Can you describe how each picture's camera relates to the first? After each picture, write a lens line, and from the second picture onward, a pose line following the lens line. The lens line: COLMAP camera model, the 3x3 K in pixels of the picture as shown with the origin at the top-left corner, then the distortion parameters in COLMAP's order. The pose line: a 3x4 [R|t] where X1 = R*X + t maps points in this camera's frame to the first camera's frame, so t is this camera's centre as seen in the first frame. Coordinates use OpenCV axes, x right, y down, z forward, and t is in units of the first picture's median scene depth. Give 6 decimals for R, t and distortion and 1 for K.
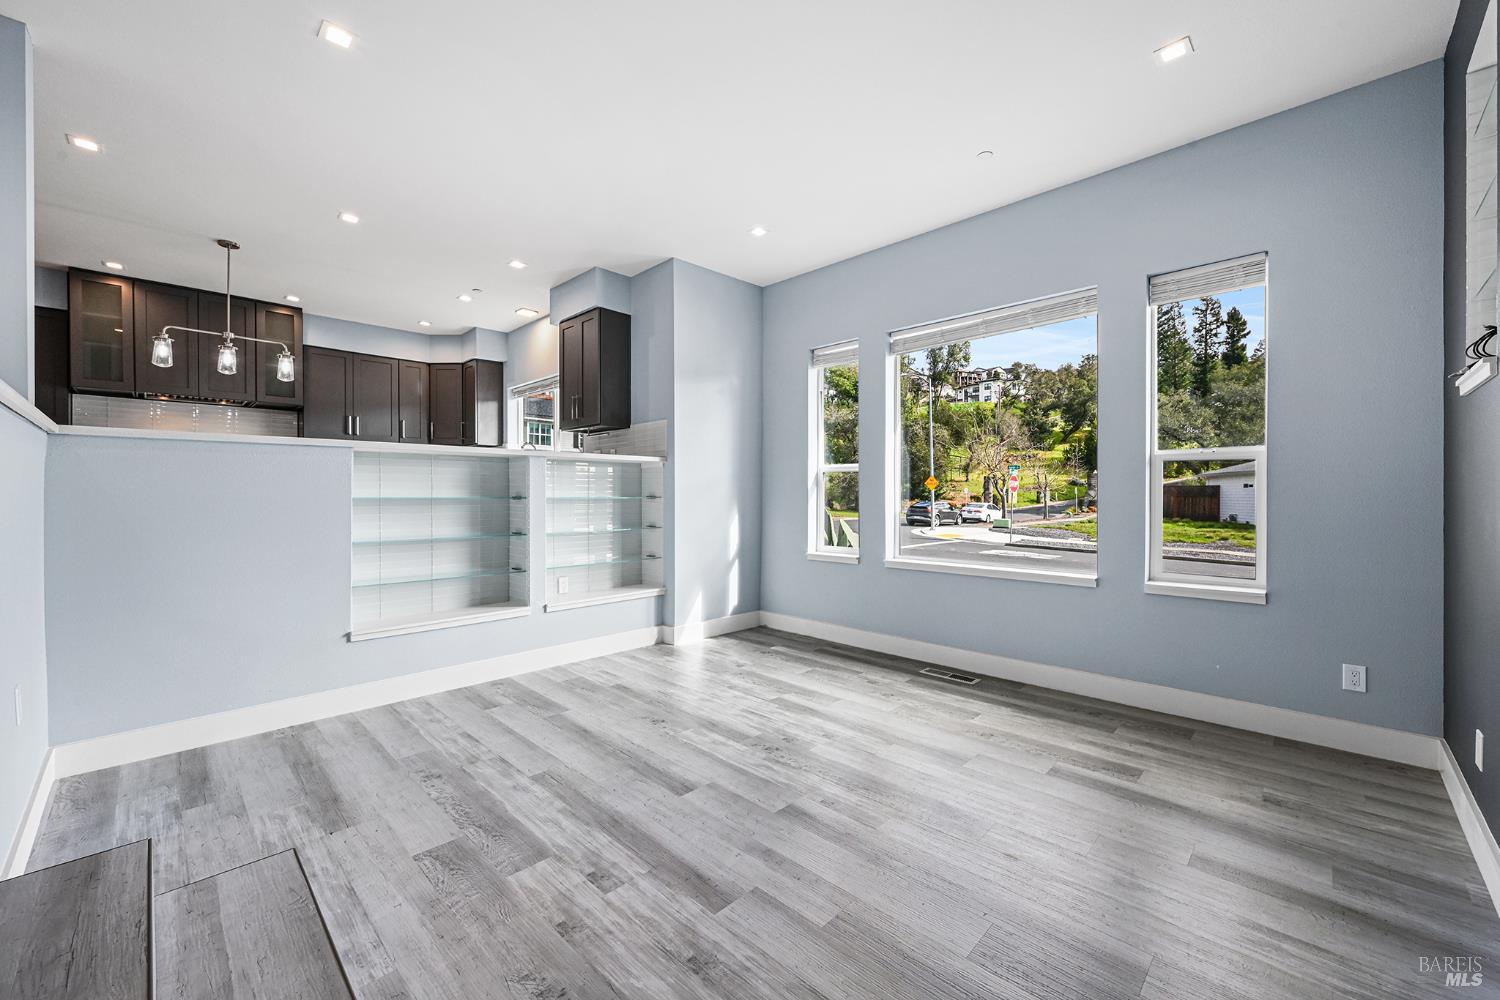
lens RADIAL K [[590.5, 0, 750.0], [0, 590.5, 500.0], [0, 0, 1]] dist [-0.001922, -0.000139]
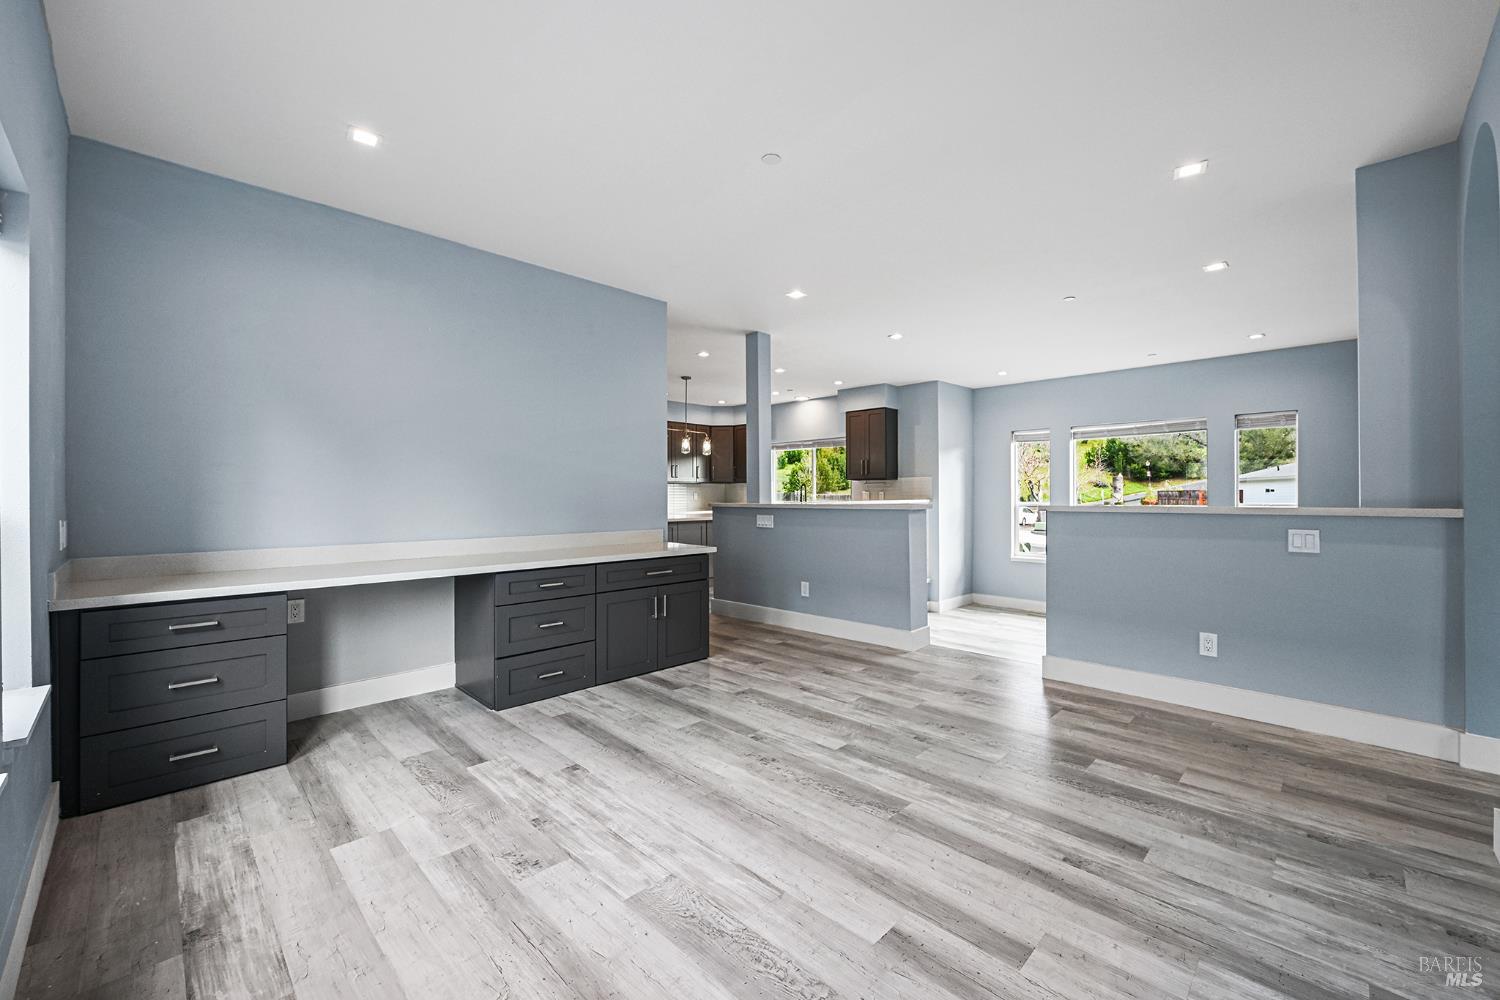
lens RADIAL K [[598.2, 0, 753.6], [0, 598.2, 495.3], [0, 0, 1]] dist [-0.010054, 0.000197]
pose [[0.999937, -0.003279, -0.010764, -0.423948], [0.003187, 0.999958, -0.008610, -0.048684], [0.010792, 0.008576, 0.999905, -0.462294]]
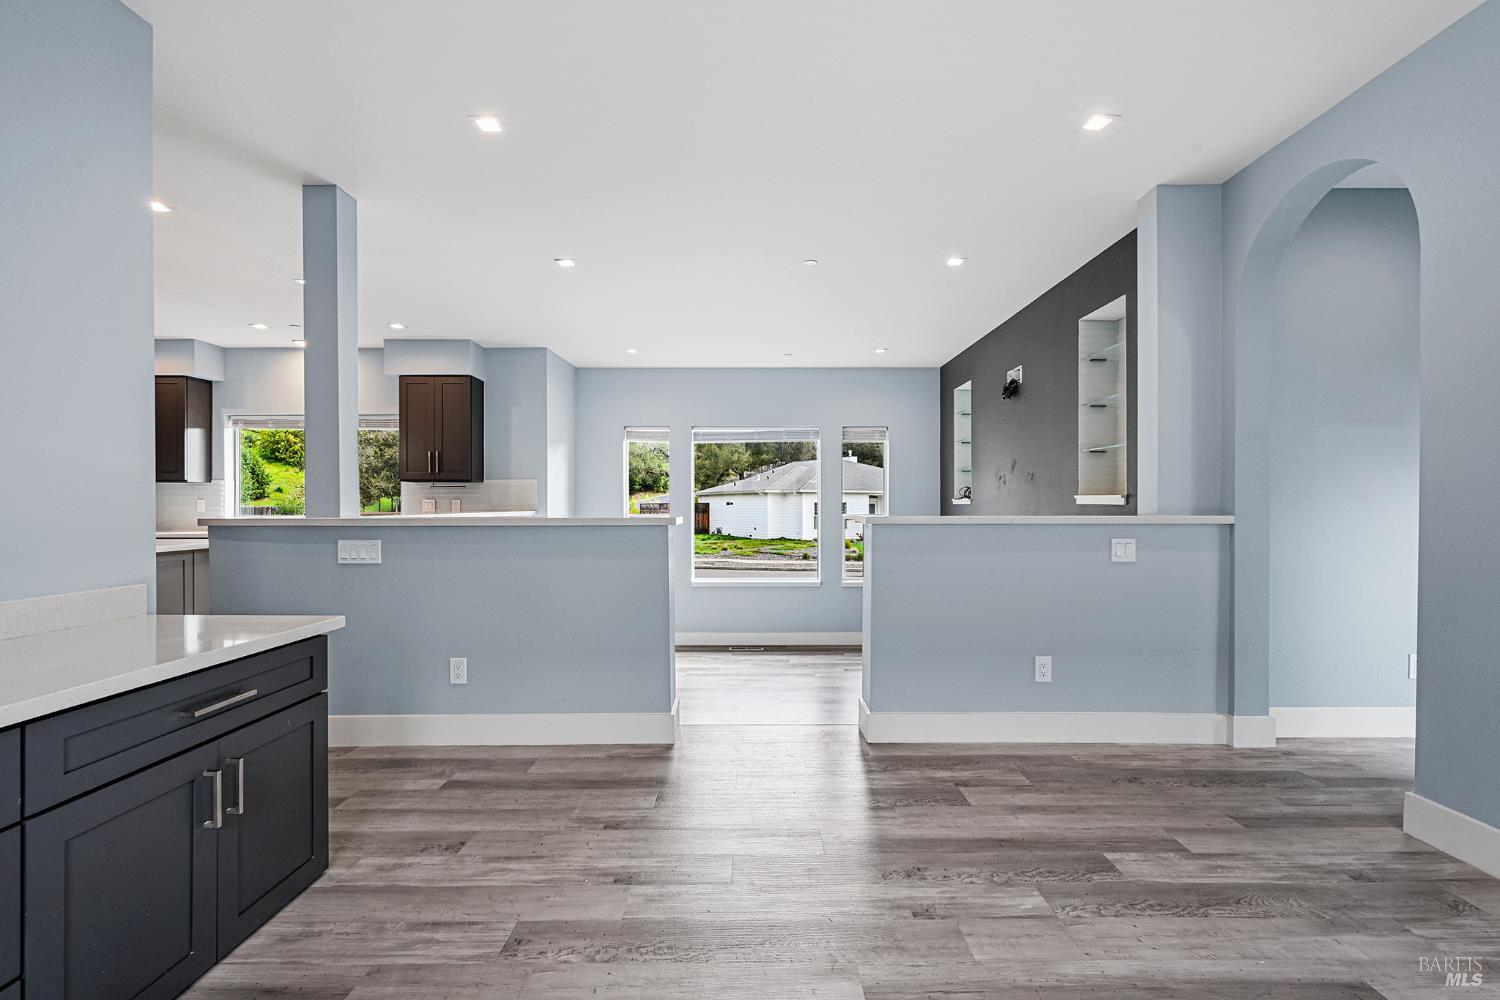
lens RADIAL K [[692.3, 0, 751.9], [0, 692.3, 509.4], [0, 0, 1]] dist [-0.002745, 0.000281]
pose [[0.716042, -0.003564, 0.698048, -0.552343], [0.007034, 0.999973, -0.002109, -0.047550], [-0.698022, 0.006420, 0.716048, -0.212511]]
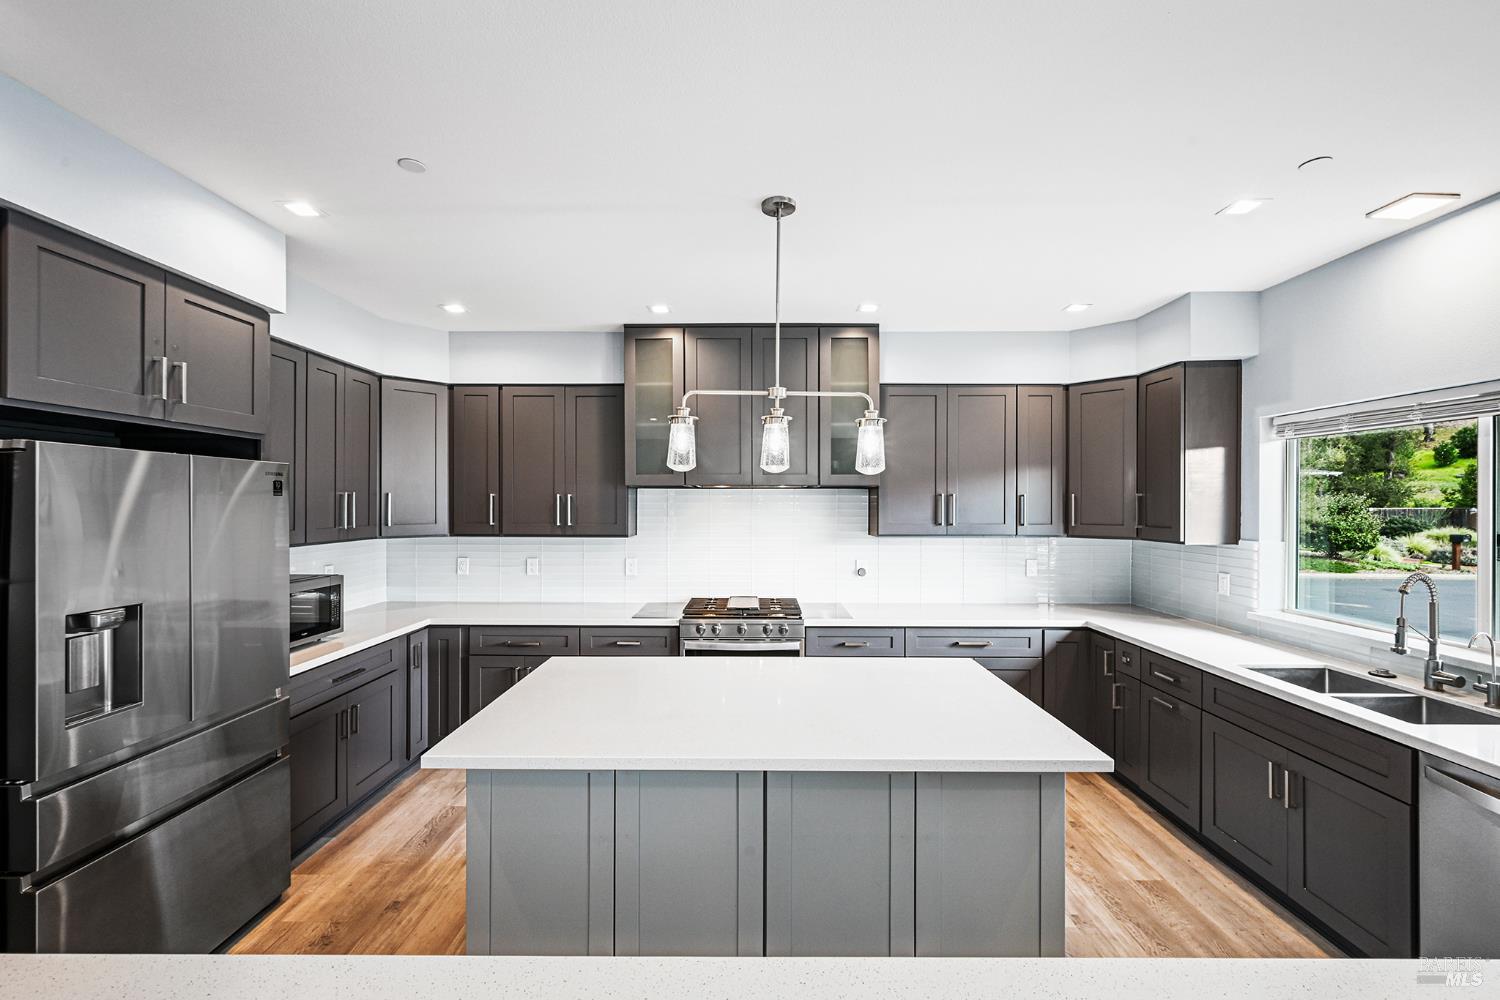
lens RADIAL K [[634.2, 0, 750.0], [0, 634.2, 500.0], [0, 0, 1]] dist [-0.000872, -0.000134]
pose [[0.697215, -0.003712, -0.716852, -0.333784], [-0.008049, 0.999883, -0.013006, -0.116749], [0.716817, 0.014838, 0.697104, 0.393636]]
